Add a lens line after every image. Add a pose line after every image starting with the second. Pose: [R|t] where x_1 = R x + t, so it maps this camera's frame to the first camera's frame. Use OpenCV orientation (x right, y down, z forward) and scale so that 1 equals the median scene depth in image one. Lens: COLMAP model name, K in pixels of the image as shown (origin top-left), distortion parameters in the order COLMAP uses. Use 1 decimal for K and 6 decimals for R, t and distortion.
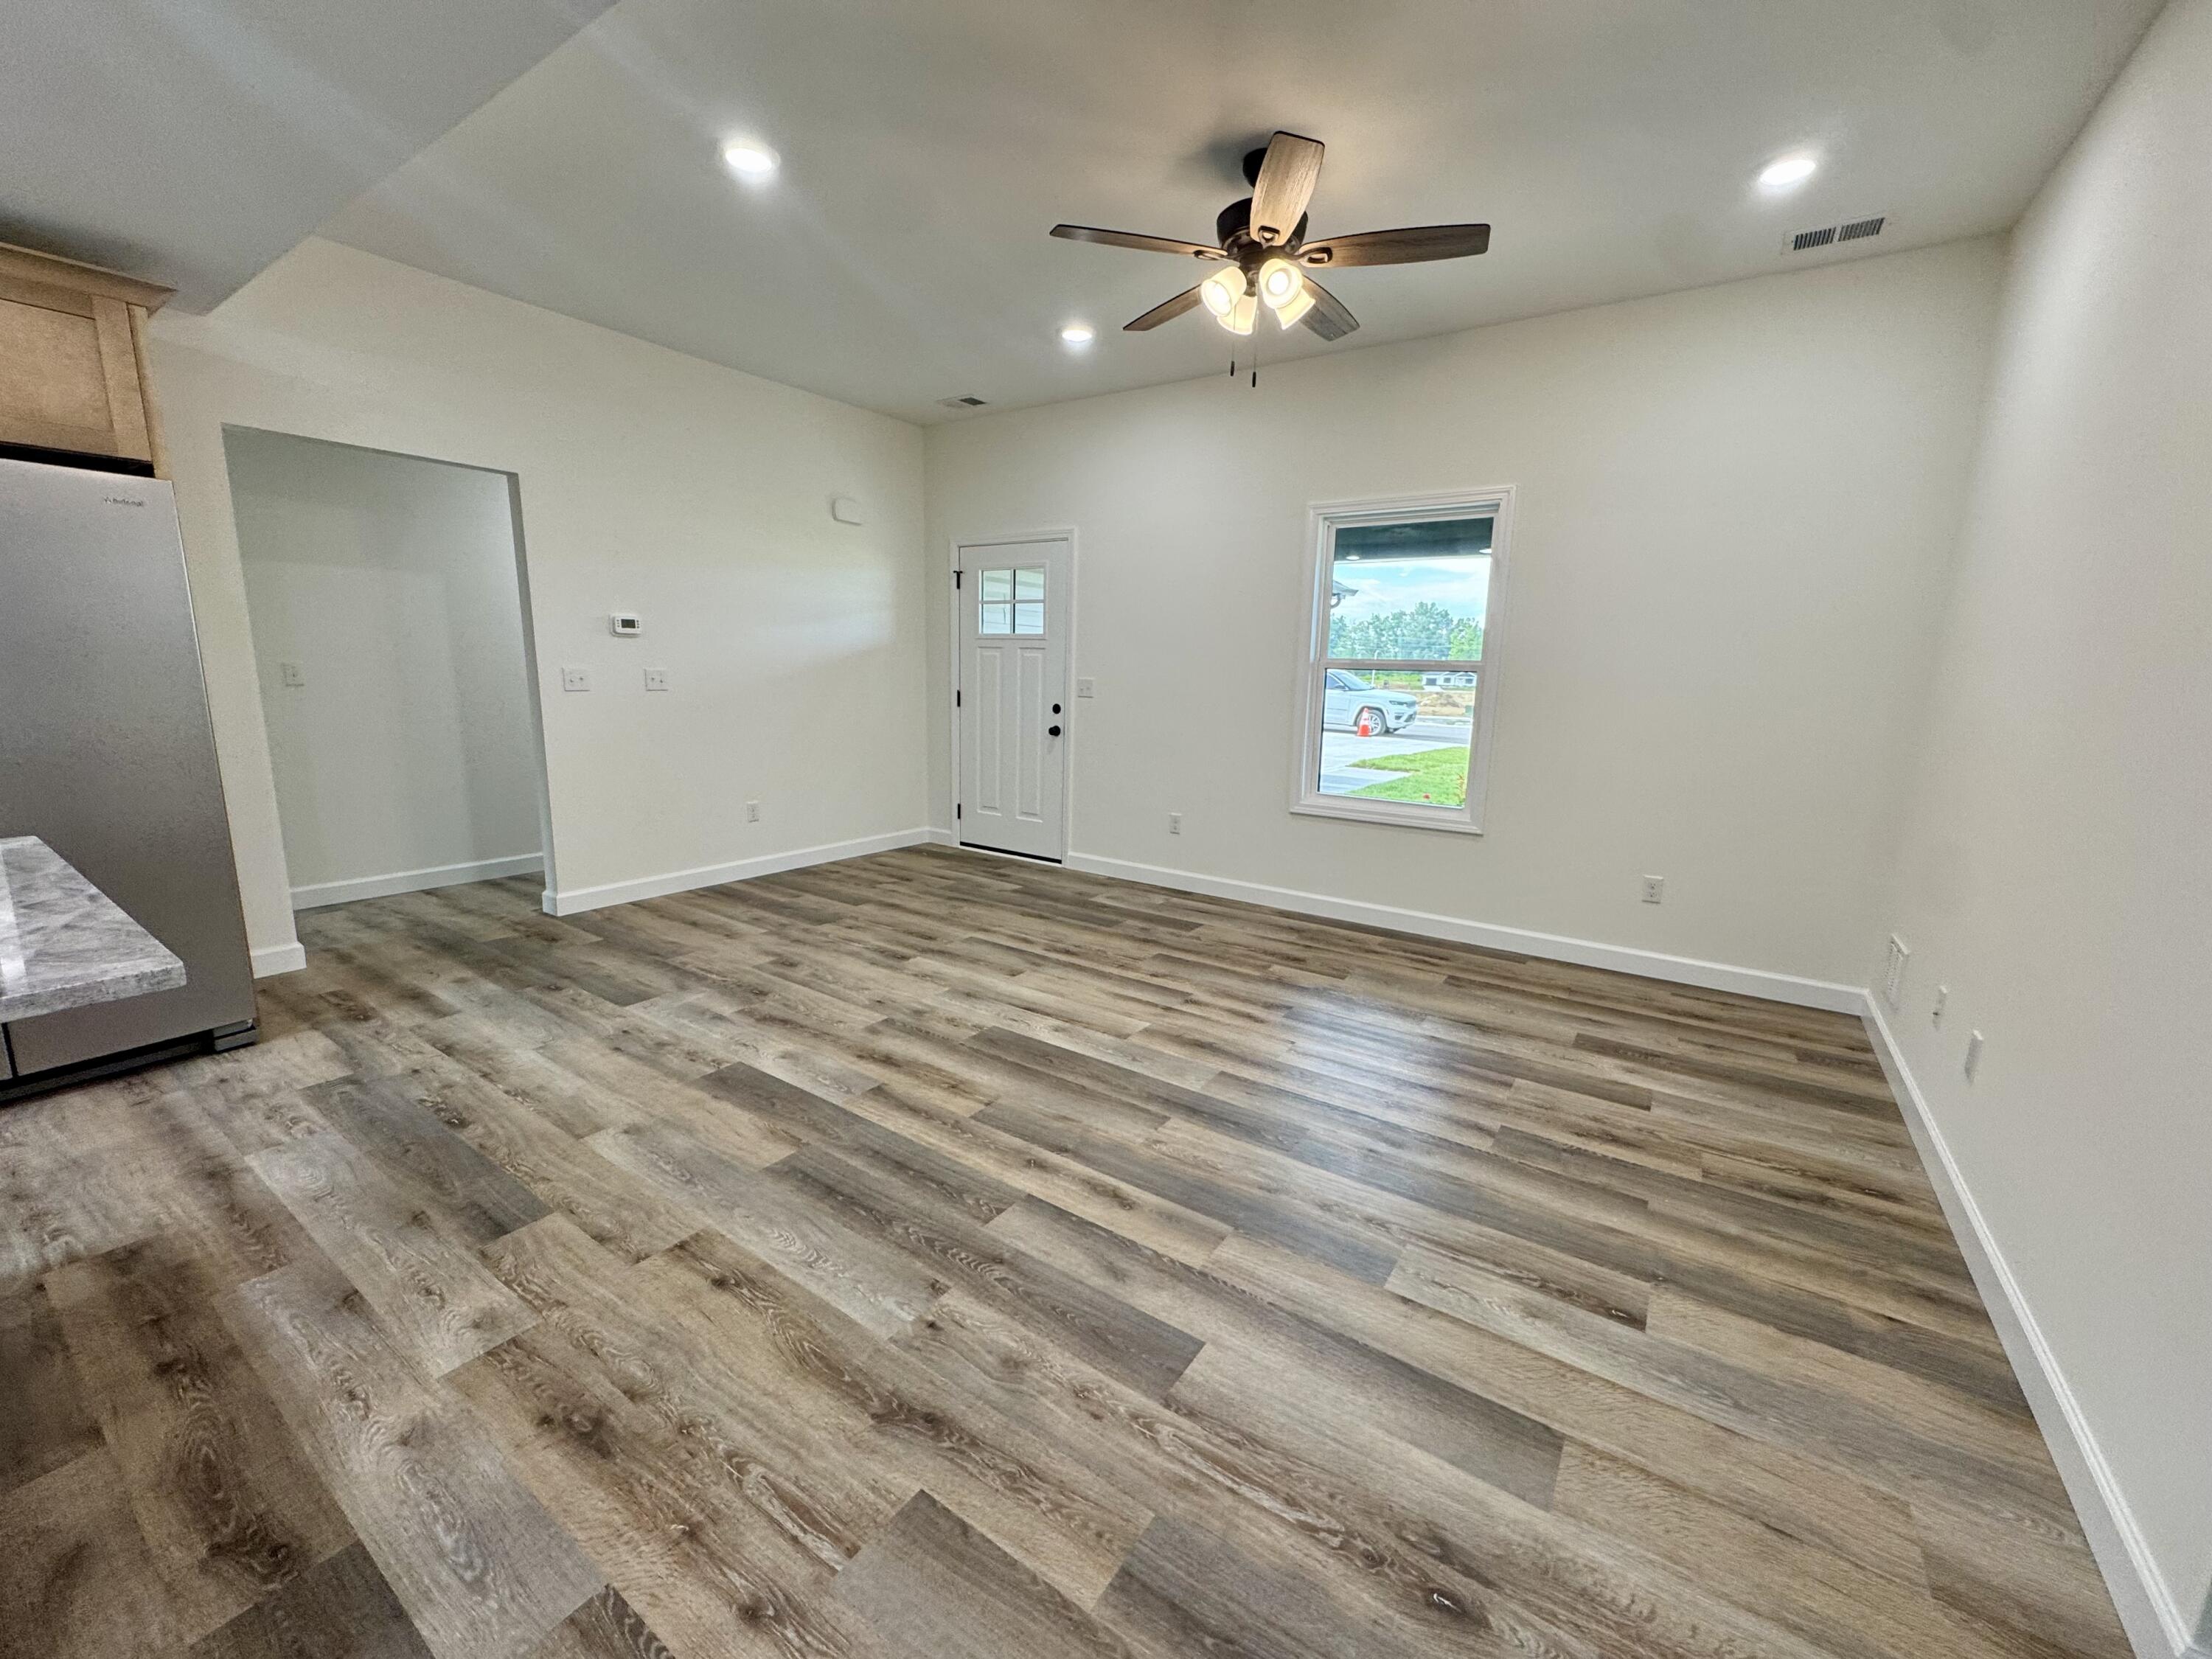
lens RADIAL K [[882.3, 0, 1106.6], [0, 882.3, 825.6], [0, 0, 1]] dist [-0.002475, 0.000200]
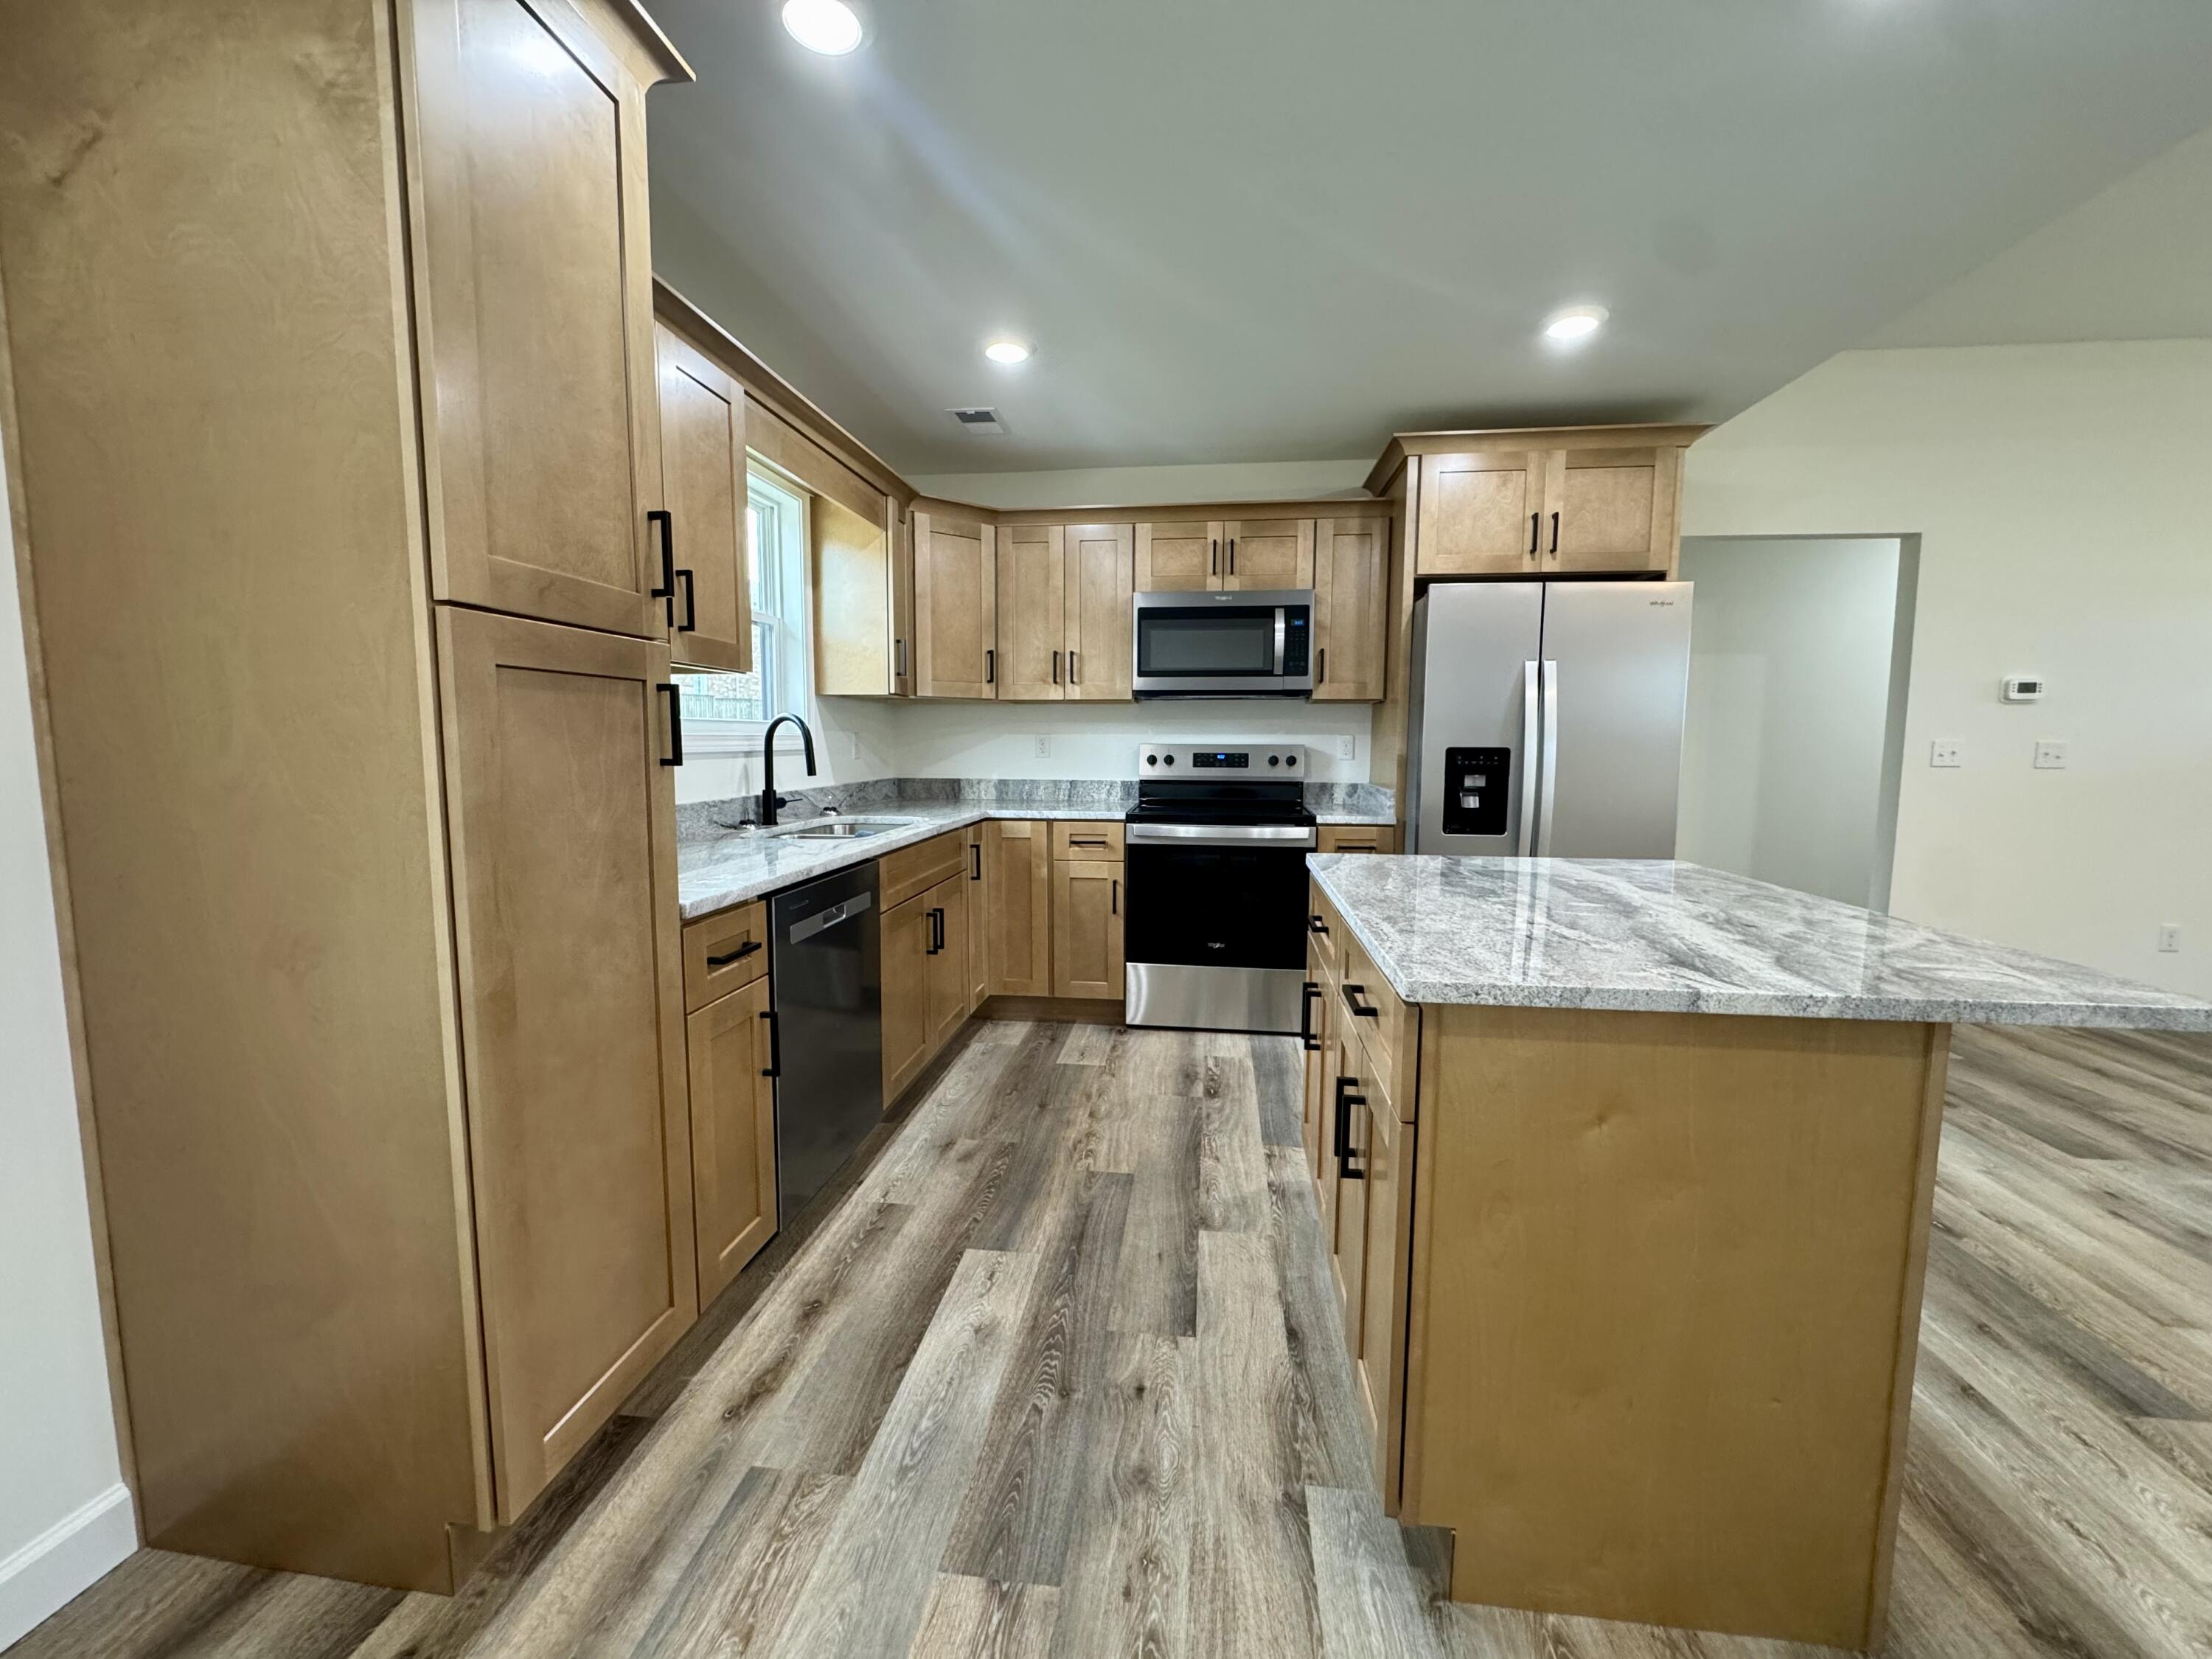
lens RADIAL K [[882.3, 0, 1106.6], [0, 882.3, 825.6], [0, 0, 1]] dist [-0.002475, 0.000200]
pose [[0.460914, 0.066983, -0.884914, -0.276675], [-0.157306, 0.987524, -0.007184, 0.055893], [0.873392, 0.142514, 0.465700, -0.166413]]
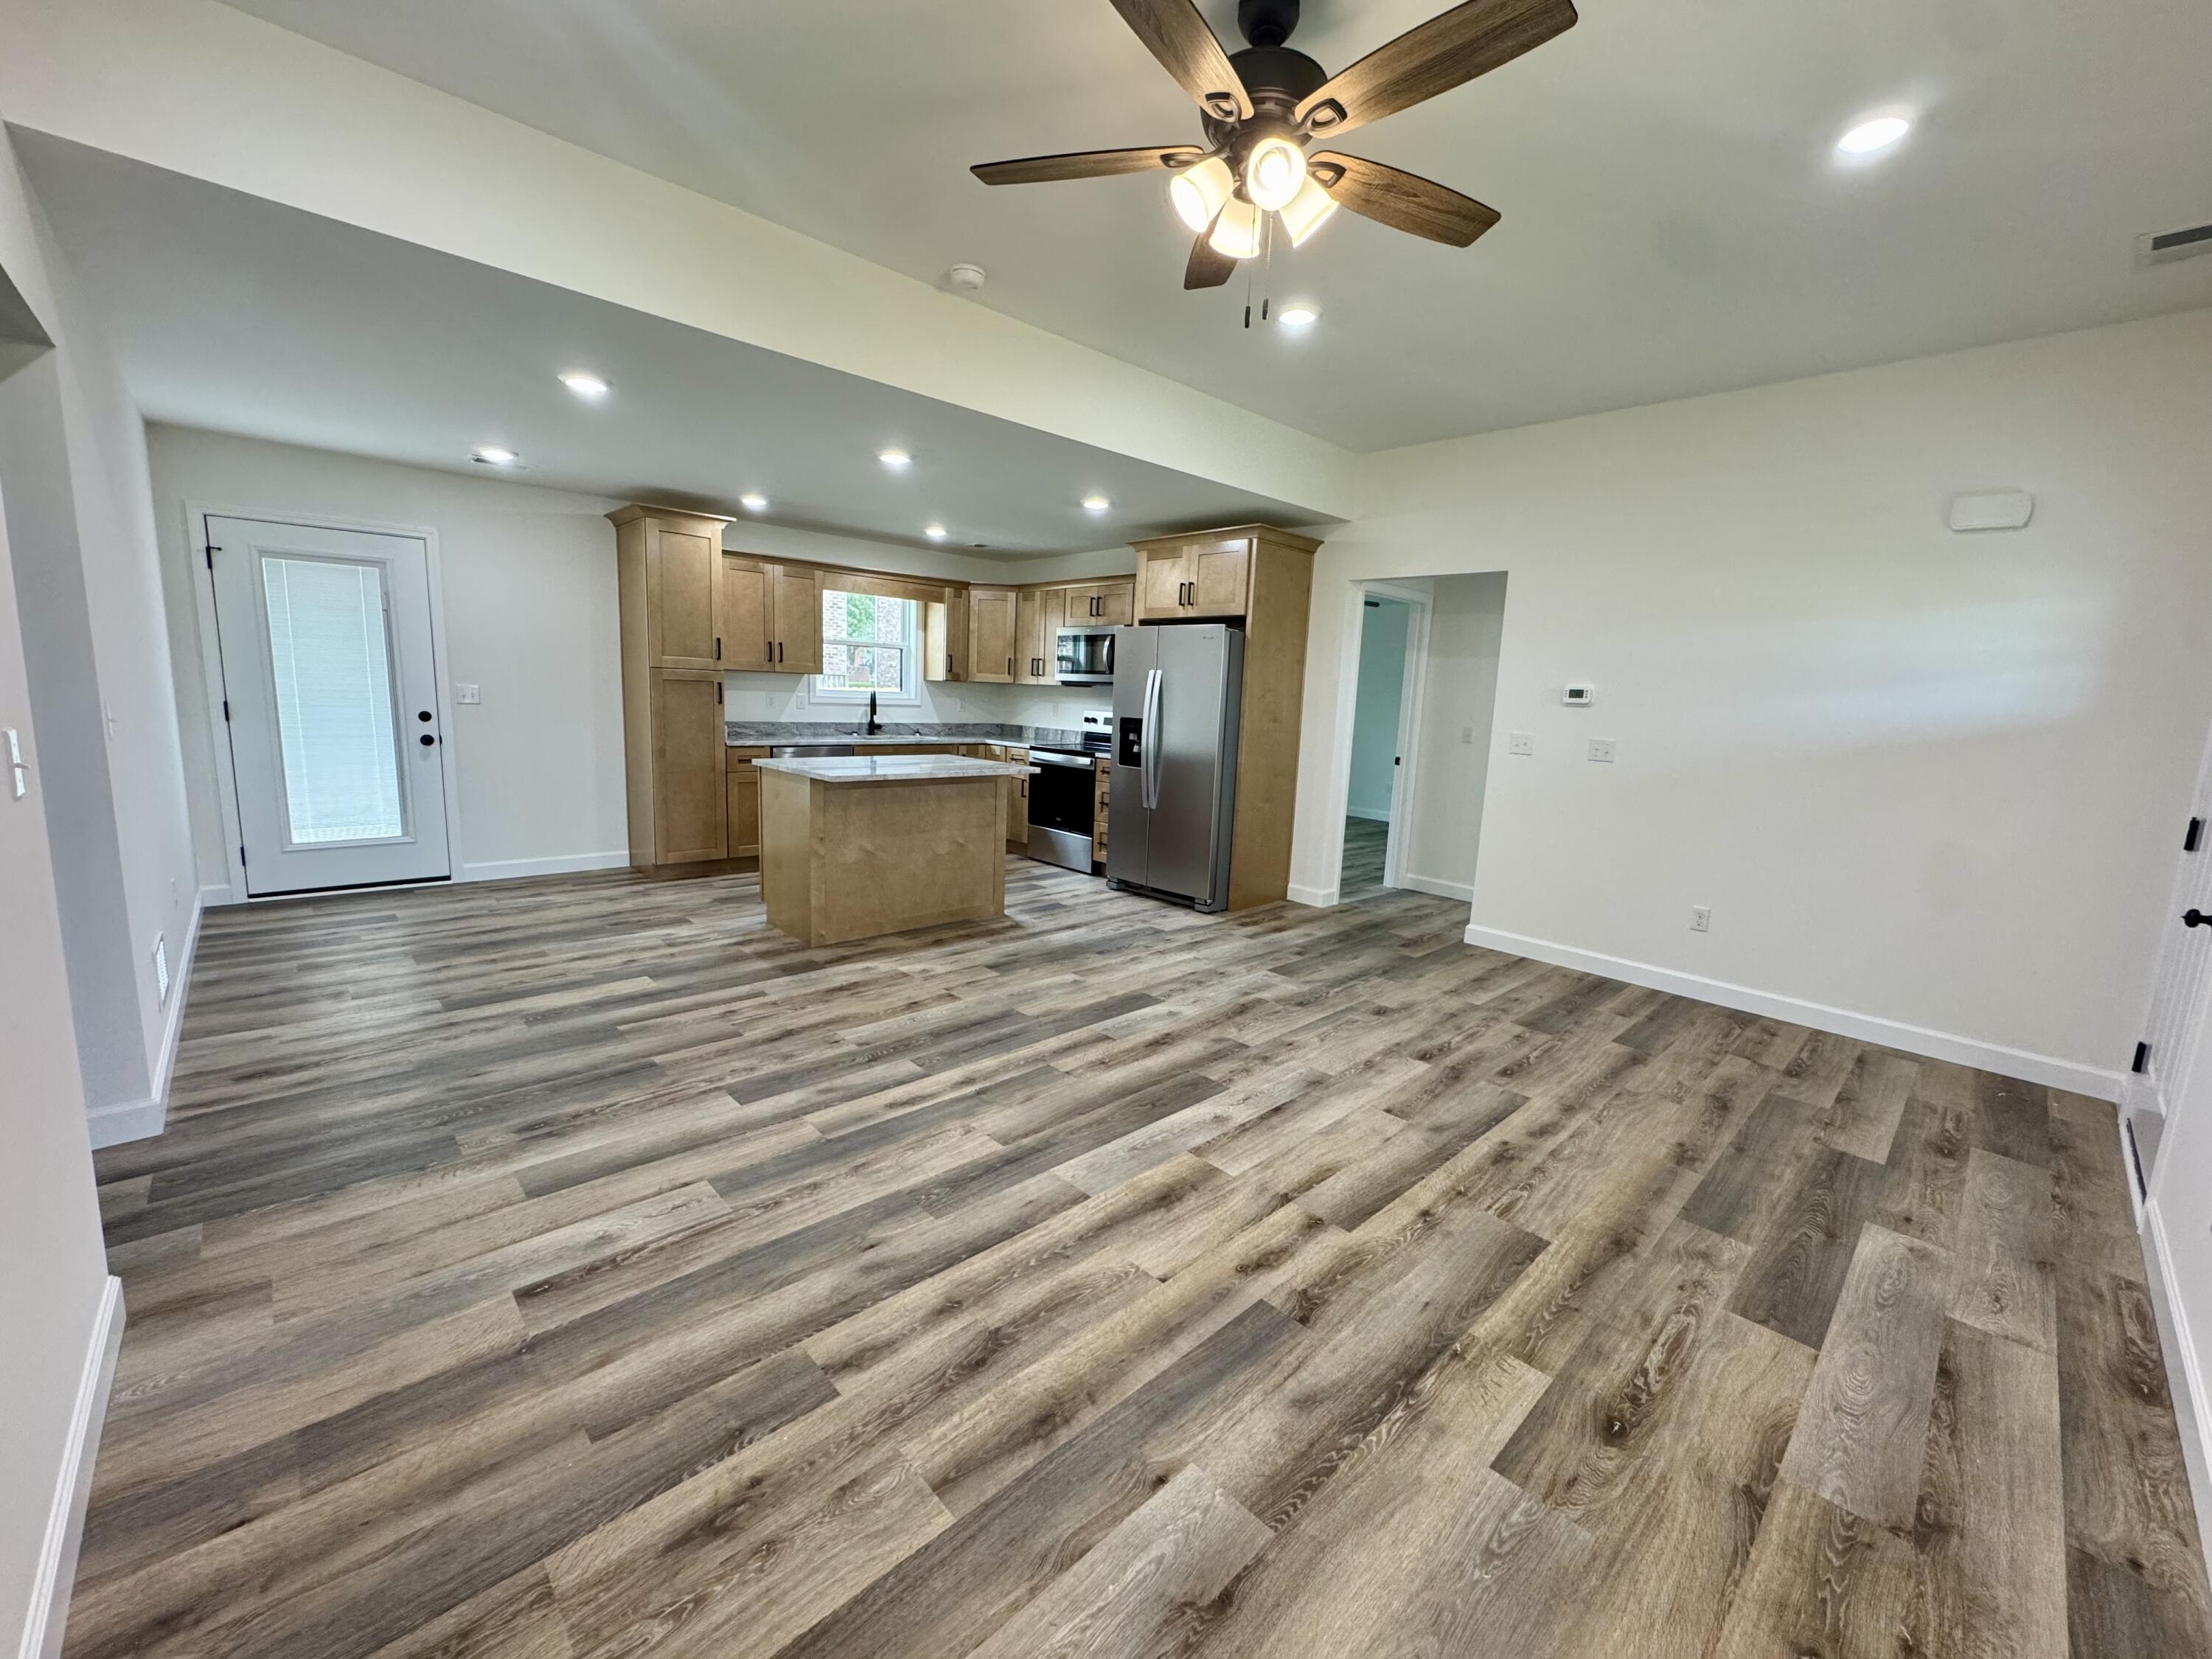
lens RADIAL K [[882.3, 0, 1106.6], [0, 882.3, 825.6], [0, 0, 1]] dist [-0.002475, 0.000200]
pose [[-0.208863, 0.115642, -0.971083, 0.797451], [-0.225899, 0.960424, 0.162960, -0.172954], [0.951497, 0.253403, -0.174474, 0.960998]]
